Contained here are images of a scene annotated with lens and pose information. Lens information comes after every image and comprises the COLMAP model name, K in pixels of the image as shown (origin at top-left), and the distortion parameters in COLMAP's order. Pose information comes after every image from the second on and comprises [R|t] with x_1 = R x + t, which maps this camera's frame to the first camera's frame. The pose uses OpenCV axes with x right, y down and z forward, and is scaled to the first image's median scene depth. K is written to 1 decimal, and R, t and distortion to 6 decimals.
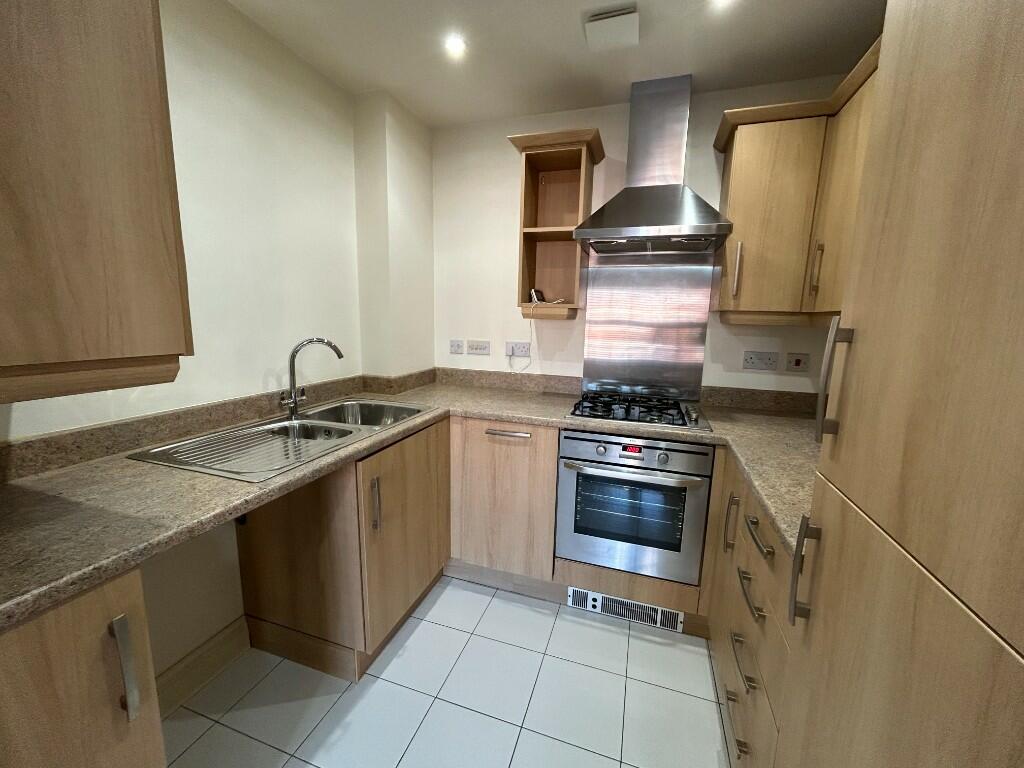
lens RADIAL K [[413.6, 0, 512.0], [0, 413.6, 384.0], [0, 0, 1]] dist [-0.013619, 0.000089]
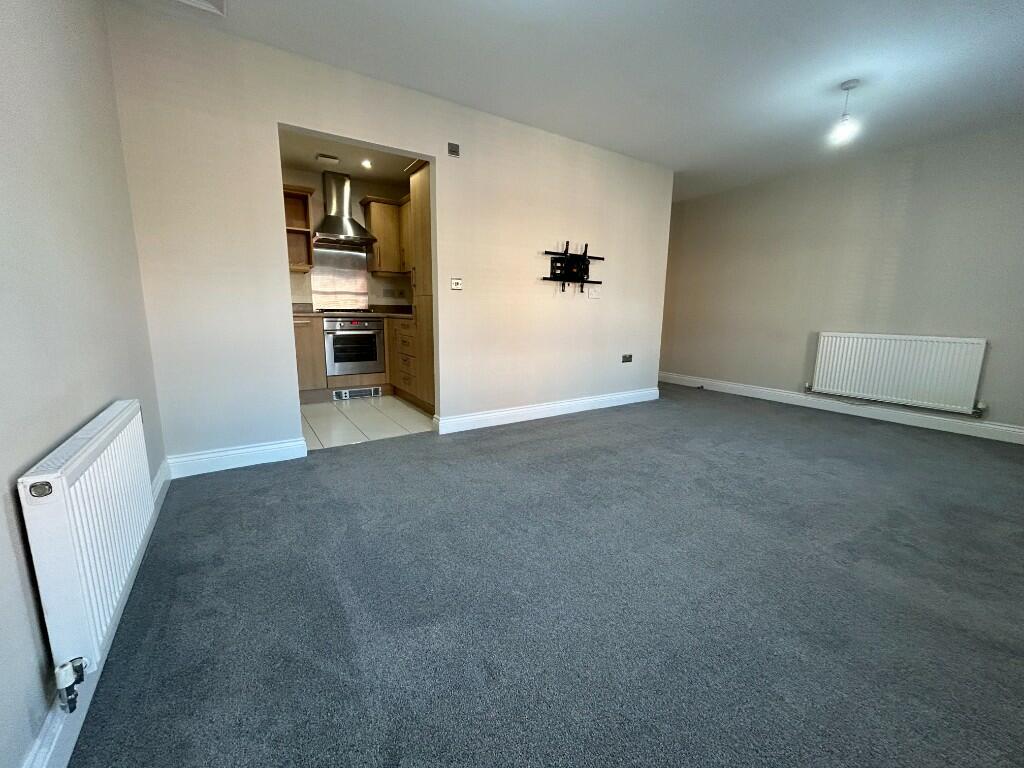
lens RADIAL K [[413.6, 0, 512.0], [0, 413.6, 384.0], [0, 0, 1]] dist [-0.013619, 0.000089]
pose [[0.621974, -0.151959, 0.768152, -1.034861], [0.133369, 0.987213, 0.087306, 0.405006], [-0.771596, 0.048146, 0.634288, -1.258279]]
